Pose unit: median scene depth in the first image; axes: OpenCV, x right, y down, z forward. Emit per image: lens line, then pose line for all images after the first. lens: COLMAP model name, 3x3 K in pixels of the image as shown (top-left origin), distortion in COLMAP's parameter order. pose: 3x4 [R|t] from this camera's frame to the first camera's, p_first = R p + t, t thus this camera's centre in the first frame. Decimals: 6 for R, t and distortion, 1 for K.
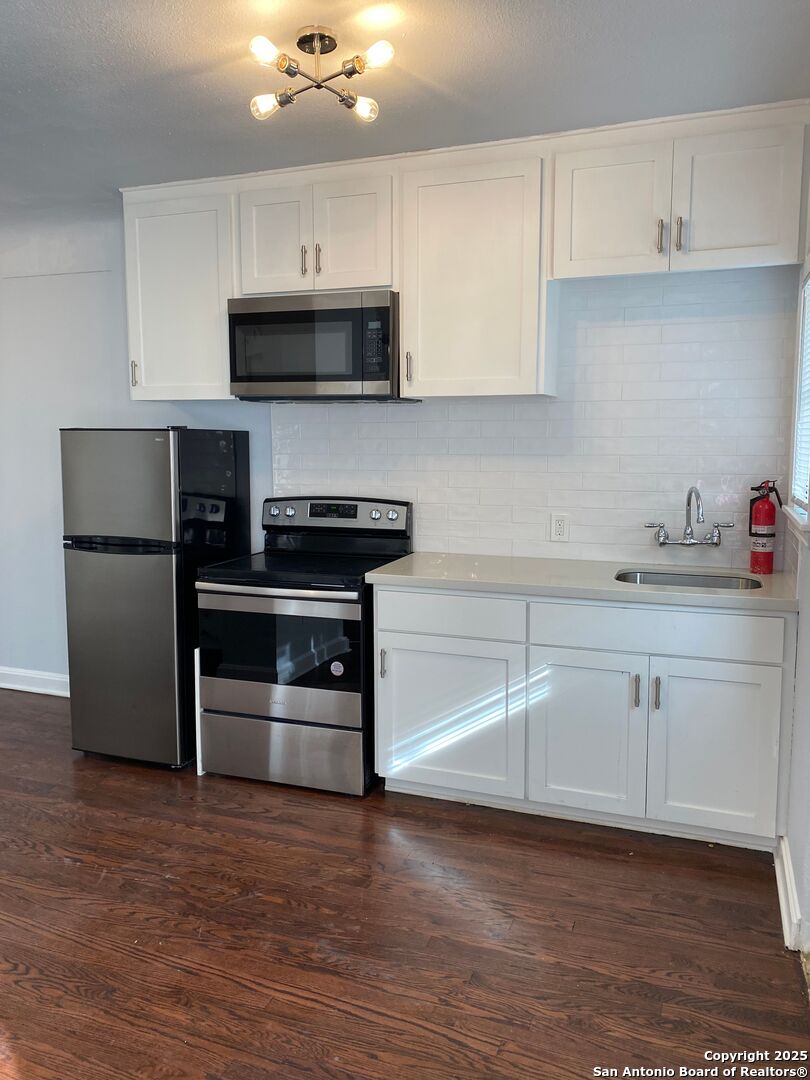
lens RADIAL K [[819.6, 0, 405.0], [0, 819.6, 540.0], [0, 0, 1]] dist [0.017233, -0.012829]
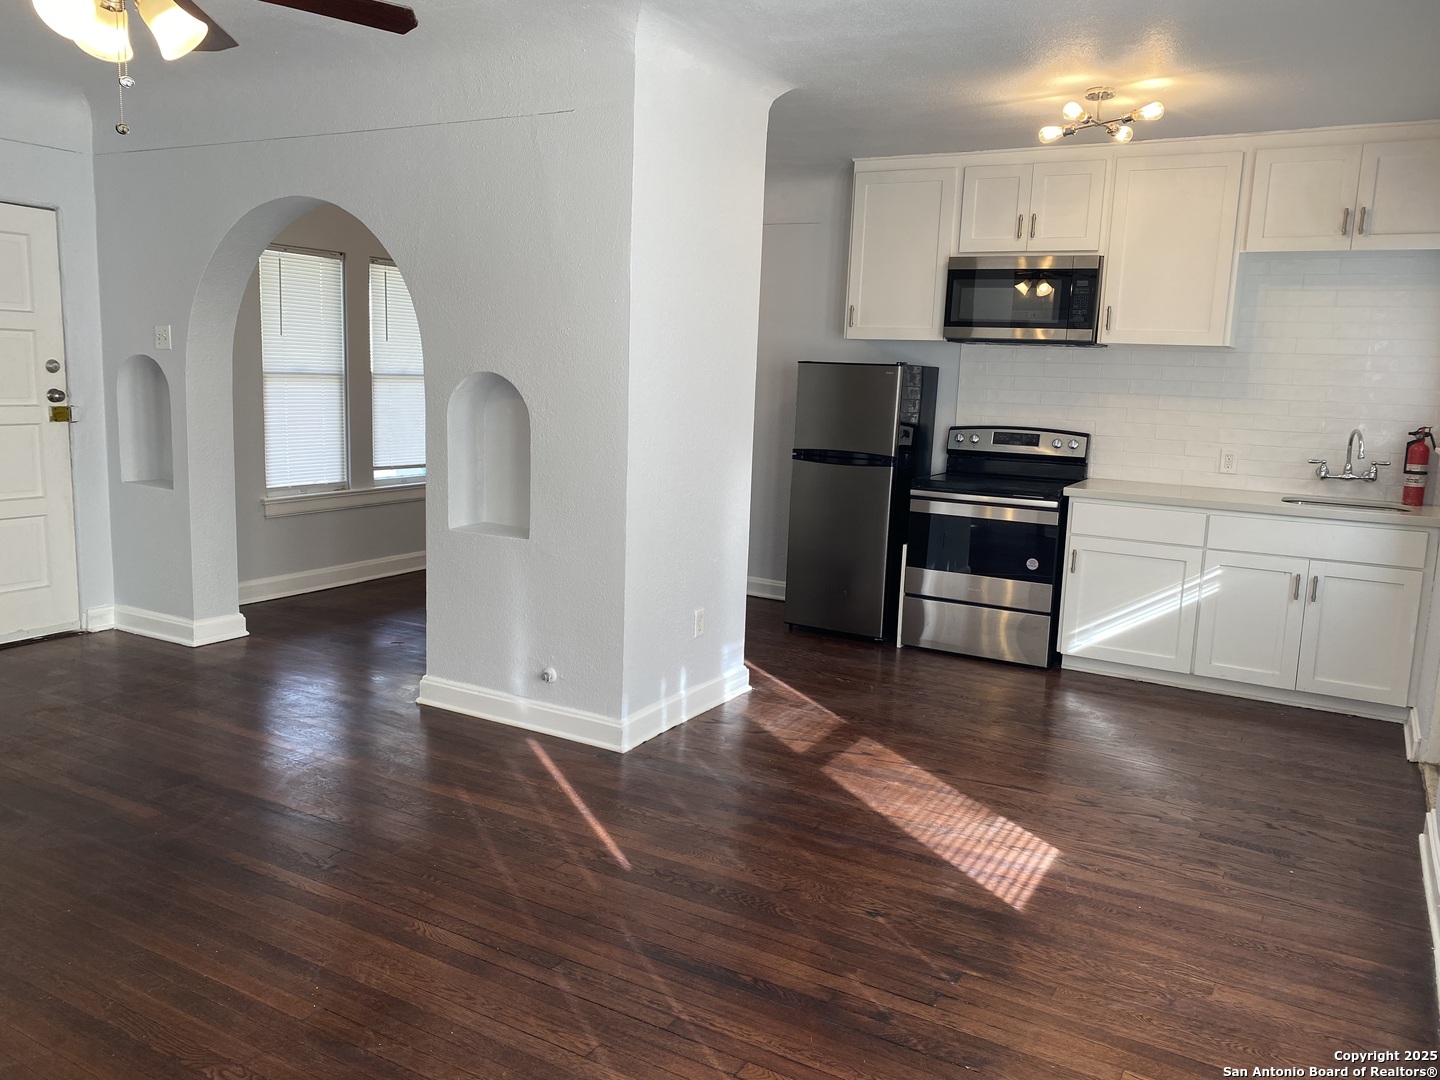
lens RADIAL K [[1092.8, 0, 726.3], [0, 1092.8, 544.7], [0, 0, 1]] dist [0.017233, -0.012829]
pose [[0.985988, 0.063387, -0.154306, -0.286534], [-0.058209, 0.997587, 0.037848, 0.092637], [0.156333, -0.028336, 0.987298, -0.702010]]
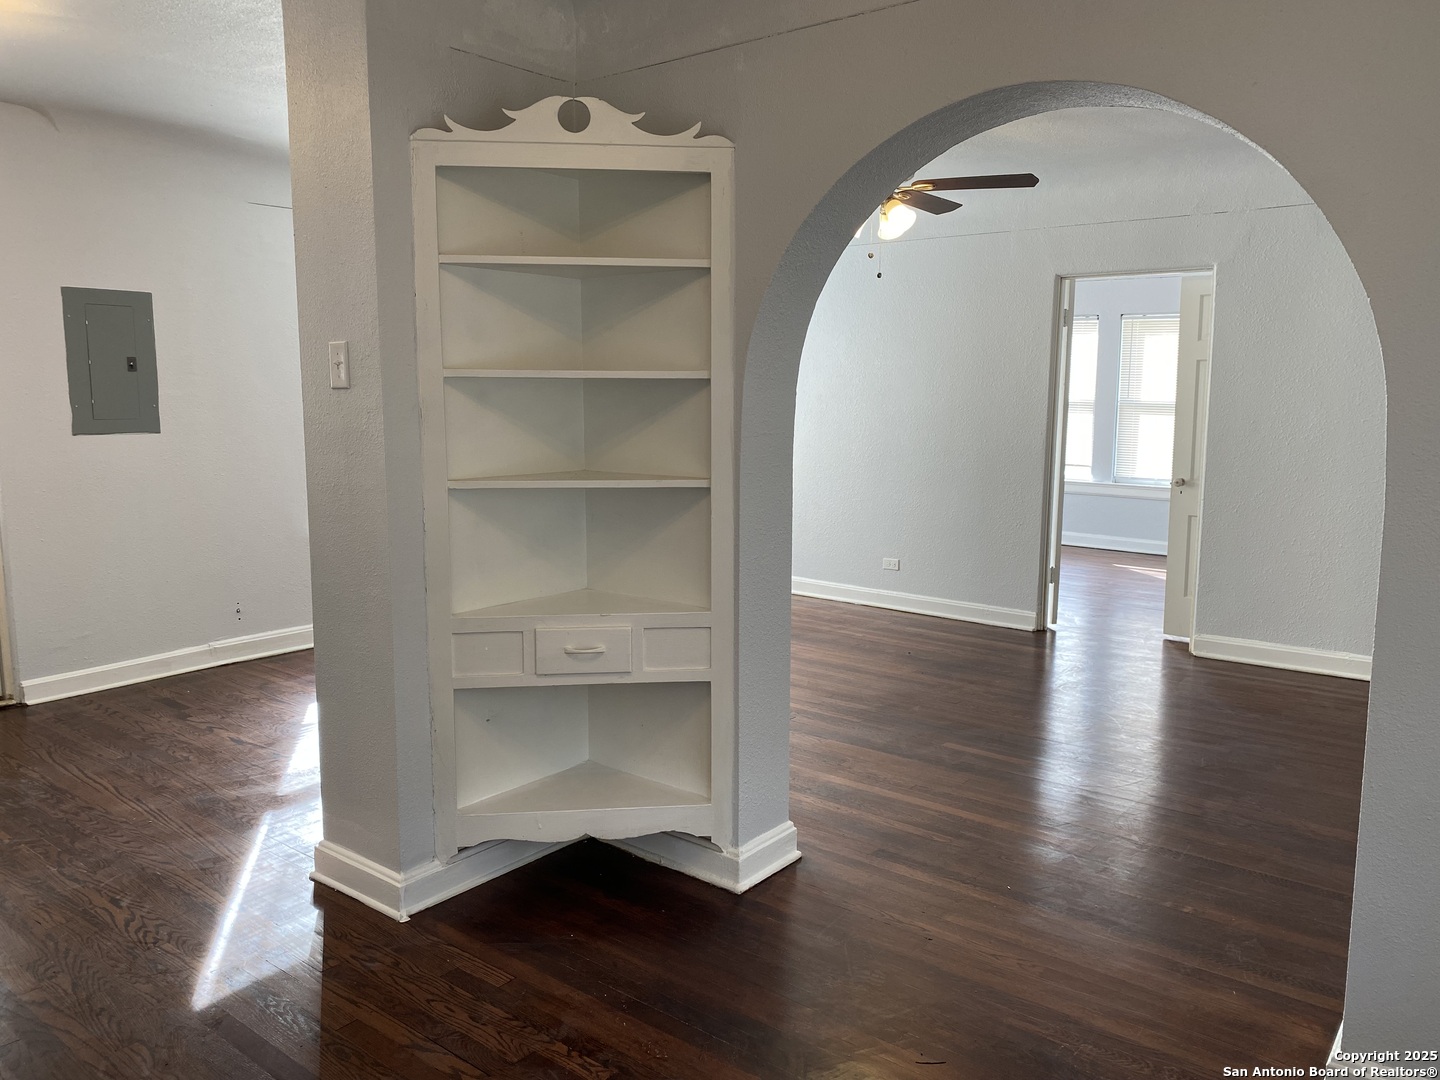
lens RADIAL K [[1092.8, 0, 726.3], [0, 1092.8, 544.7], [0, 0, 1]] dist [0.017233, -0.012829]
pose [[-0.948034, -0.038127, 0.315875, -1.092305], [0.050944, 0.961795, 0.268990, -0.167205], [-0.314063, 0.271104, -0.909872, 1.439751]]
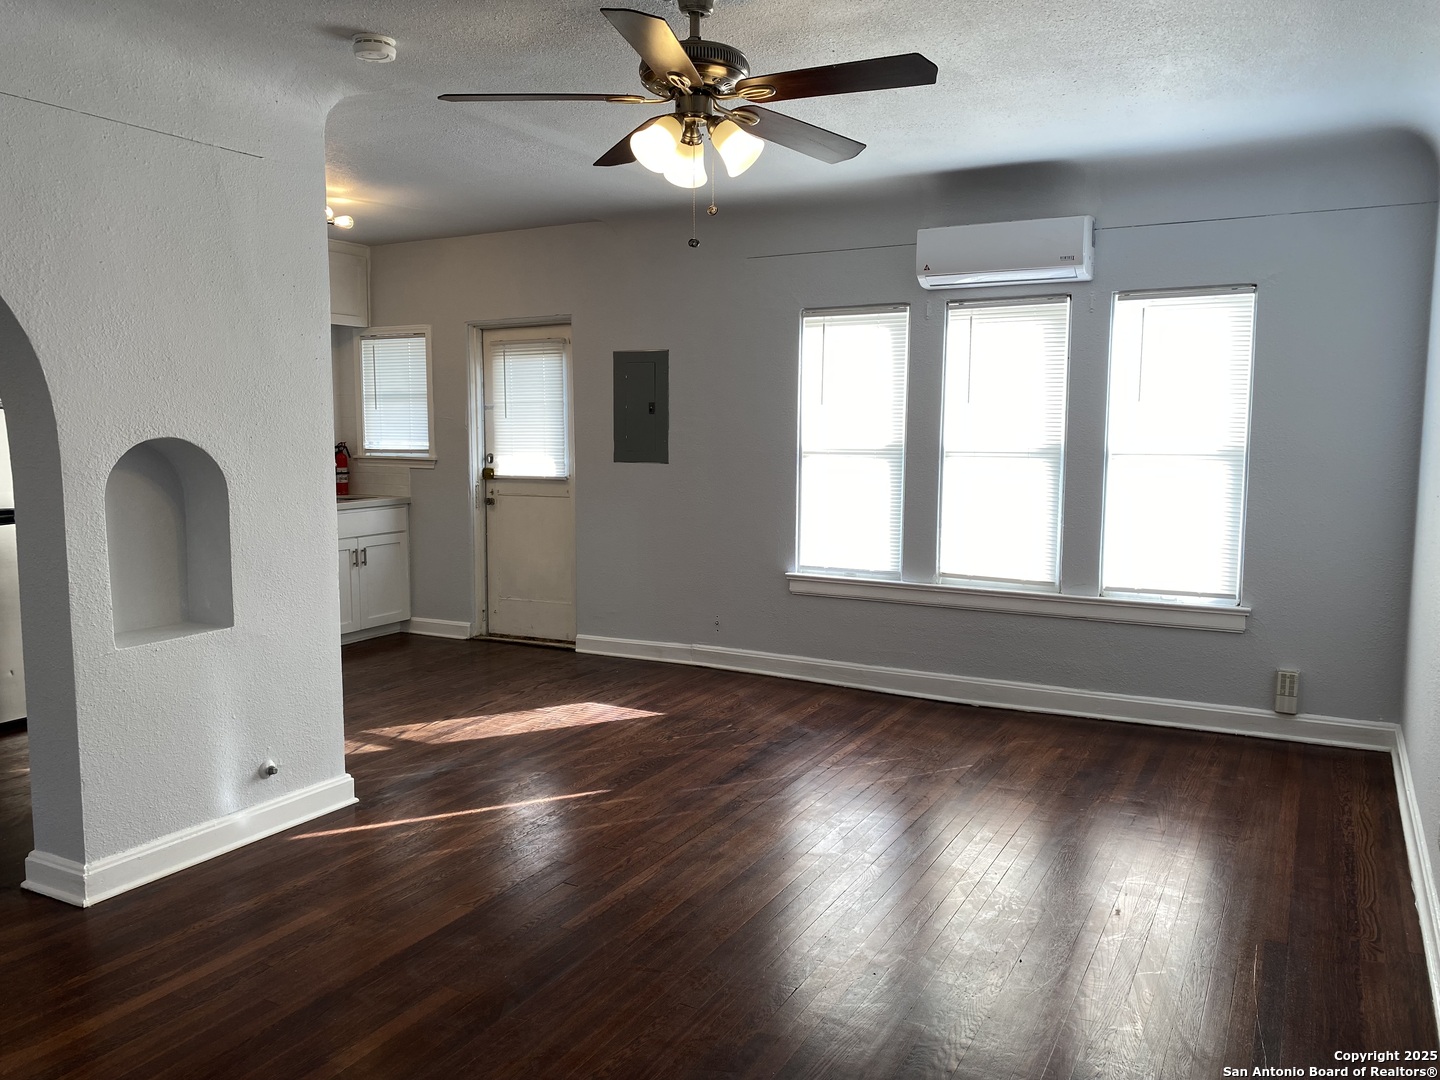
lens RADIAL K [[1092.8, 0, 726.3], [0, 1092.8, 544.7], [0, 0, 1]] dist [0.017233, -0.012829]
pose [[0.143723, -0.111524, 0.983314, -1.700355], [0.130718, 0.987063, 0.092843, 0.033643], [-0.980947, 0.115193, 0.156441, -0.146488]]
